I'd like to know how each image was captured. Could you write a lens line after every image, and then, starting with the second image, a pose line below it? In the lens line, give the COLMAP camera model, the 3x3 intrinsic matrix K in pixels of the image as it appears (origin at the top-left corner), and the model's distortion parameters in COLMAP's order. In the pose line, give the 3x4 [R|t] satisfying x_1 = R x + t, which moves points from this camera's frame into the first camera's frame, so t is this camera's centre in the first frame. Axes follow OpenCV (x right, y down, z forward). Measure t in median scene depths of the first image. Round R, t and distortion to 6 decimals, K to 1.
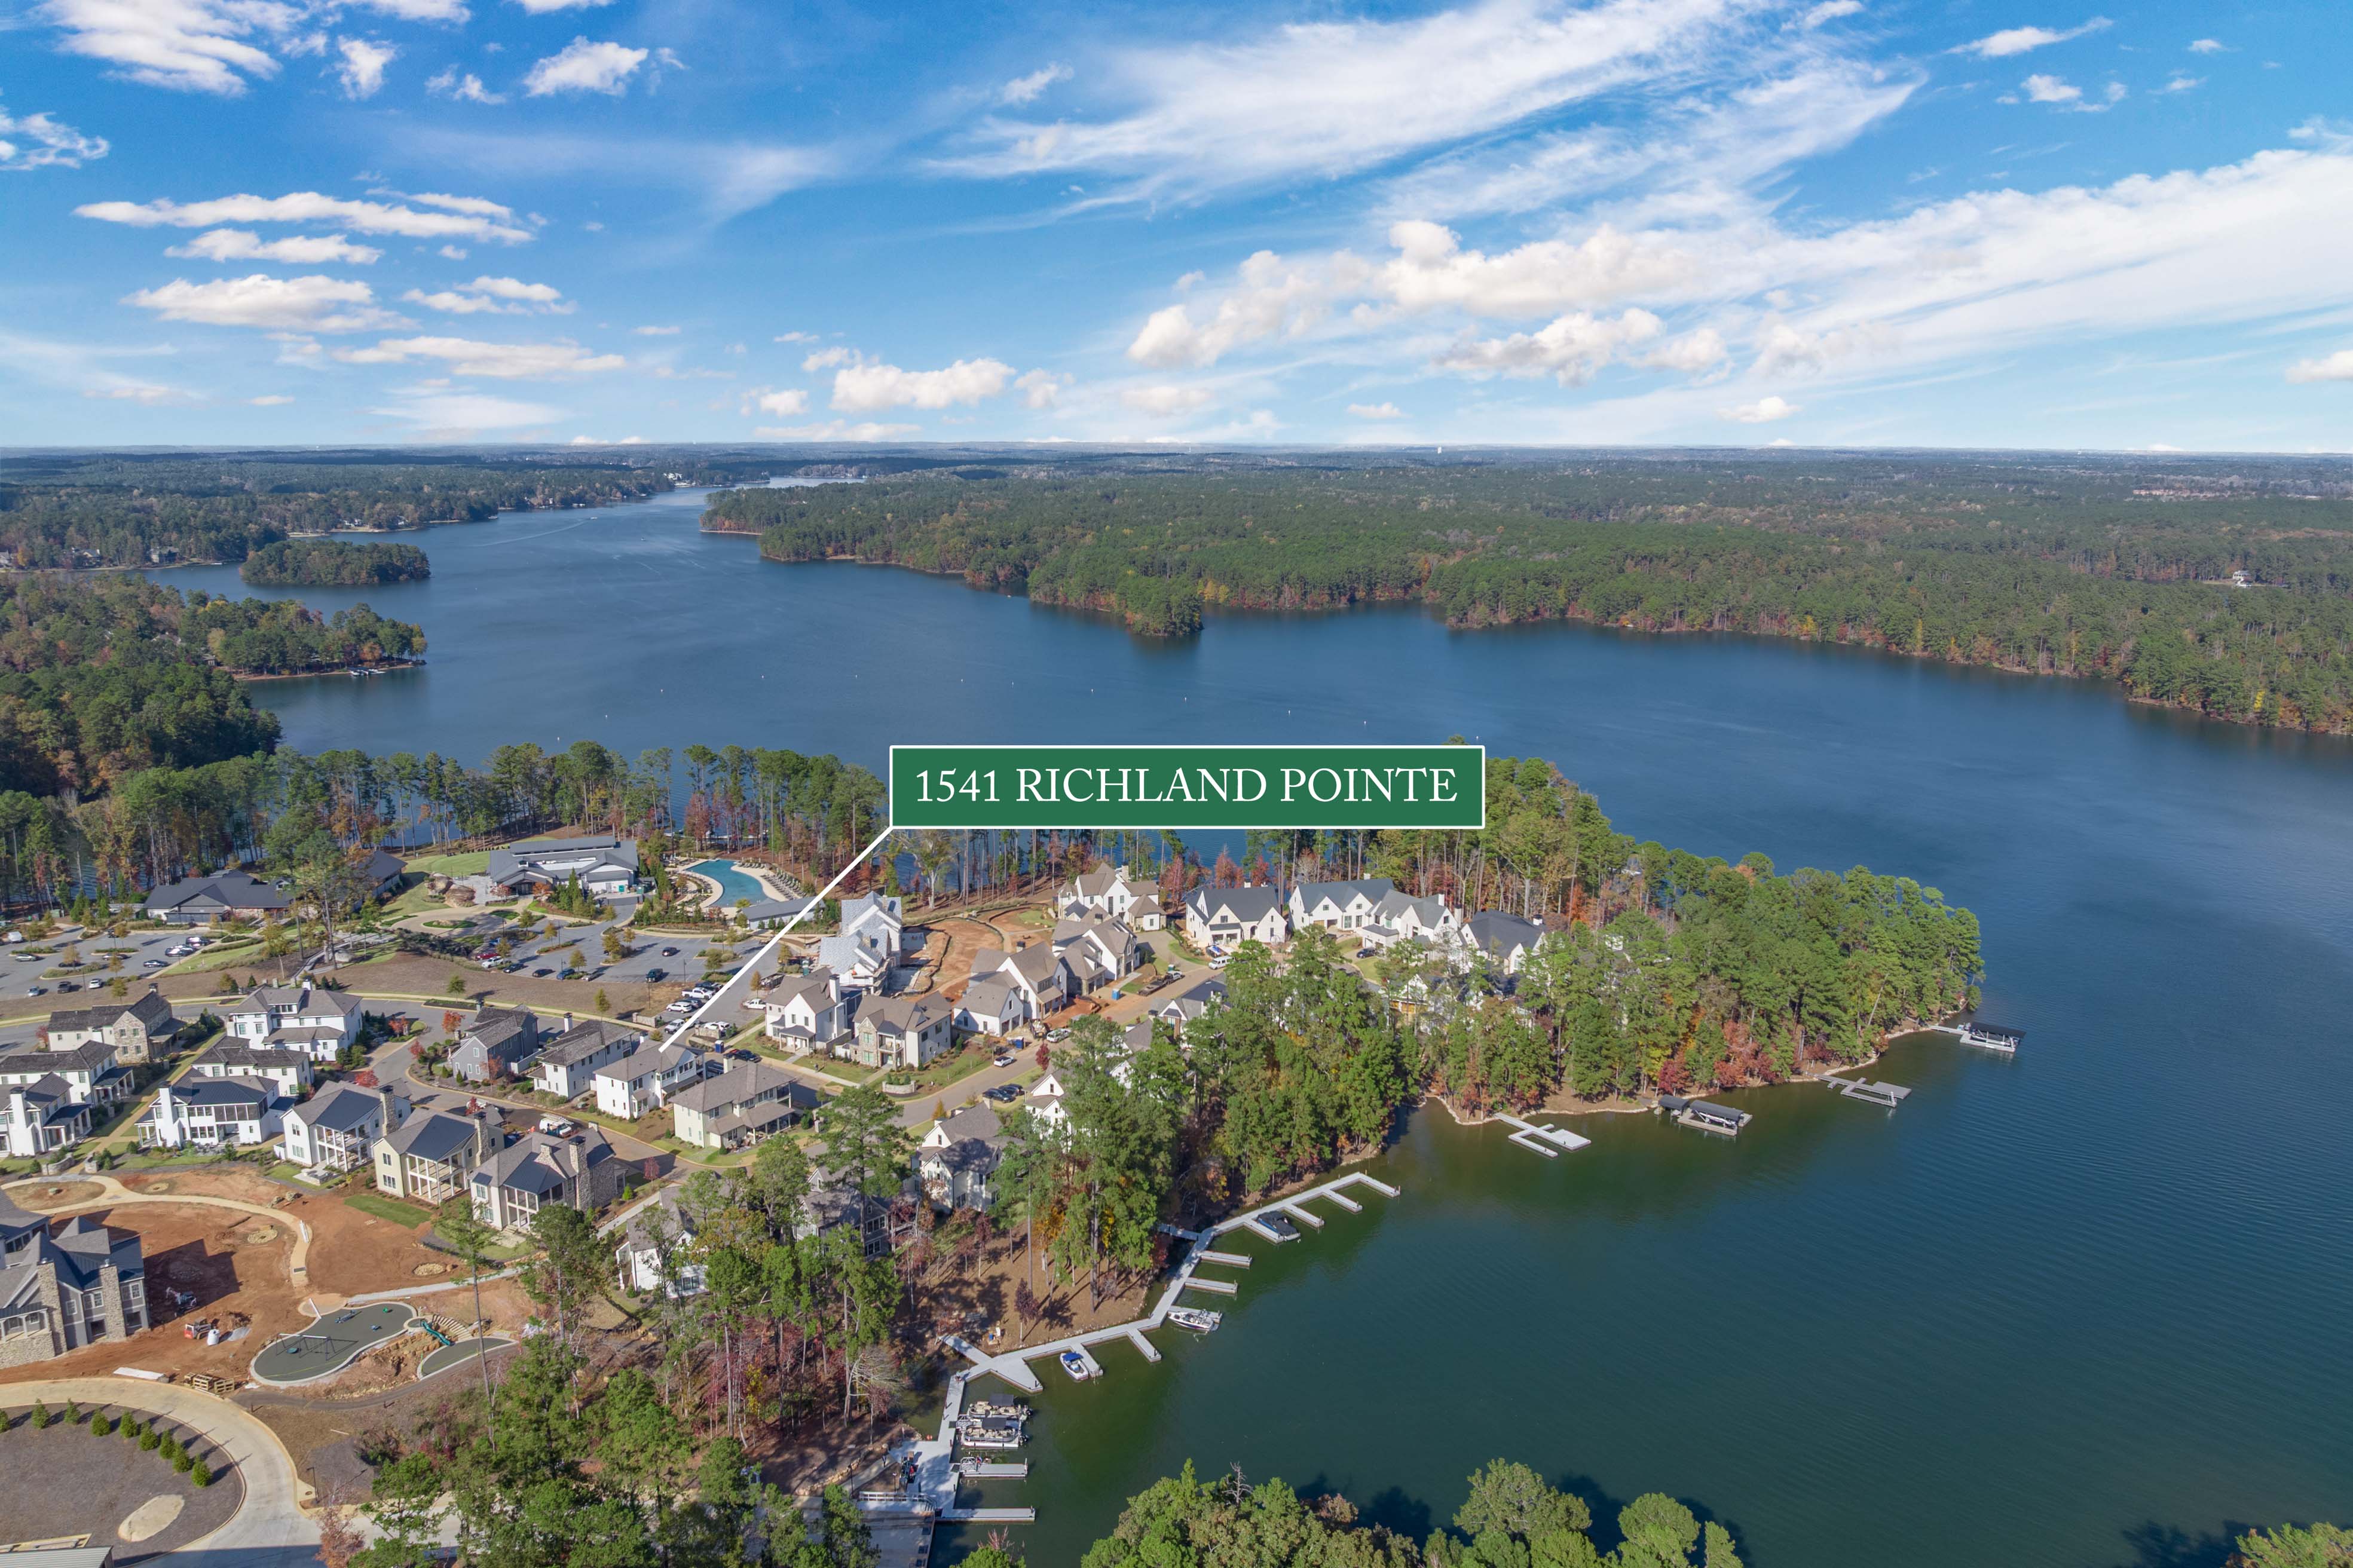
lens RADIAL K [[1657.8, 0, 1176.6], [0, 1657.8, 778.3], [0, 0, 1]] dist [-0.038886, -0.002731]
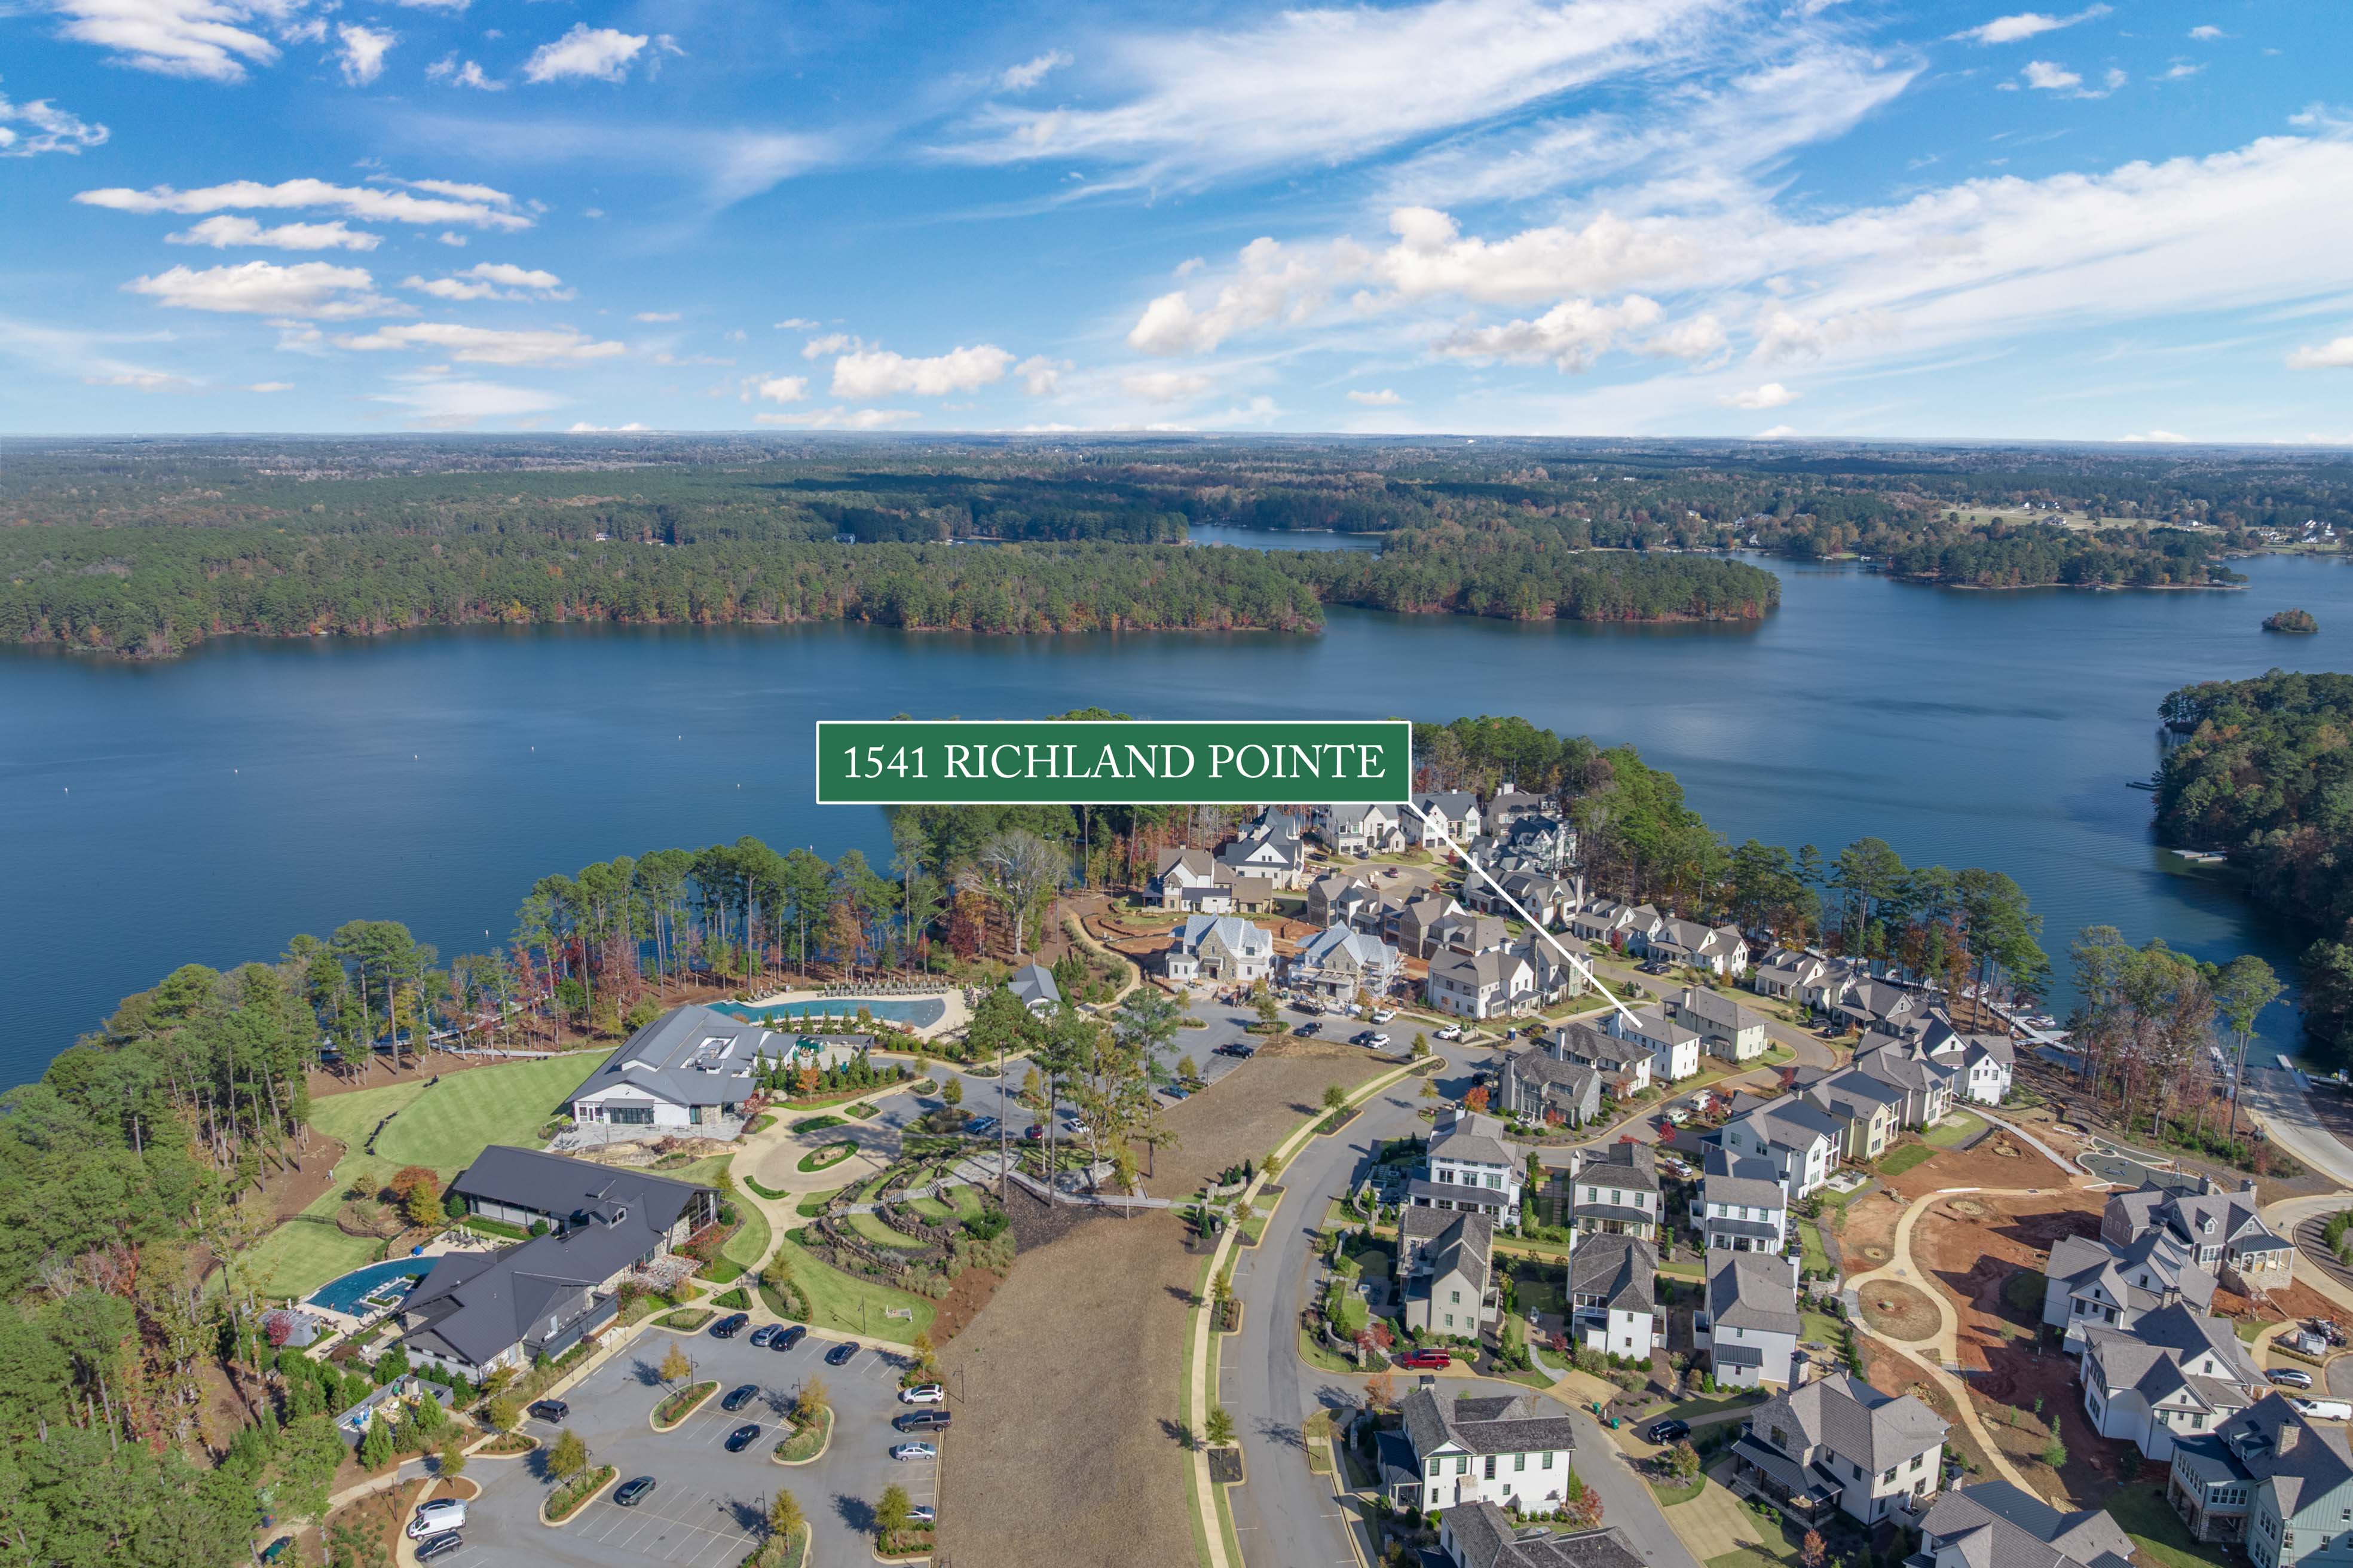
lens RADIAL K [[1653.2, 0, 1176.5], [0, 1653.2, 784.0], [0, 0, 1]] dist [-0.023606, -0.026102]
pose [[0.405193, -0.194908, 0.893213, -0.925585], [0.181856, 0.974669, 0.130186, -0.116249], [-0.895961, 0.109686, 0.430375, 0.552643]]
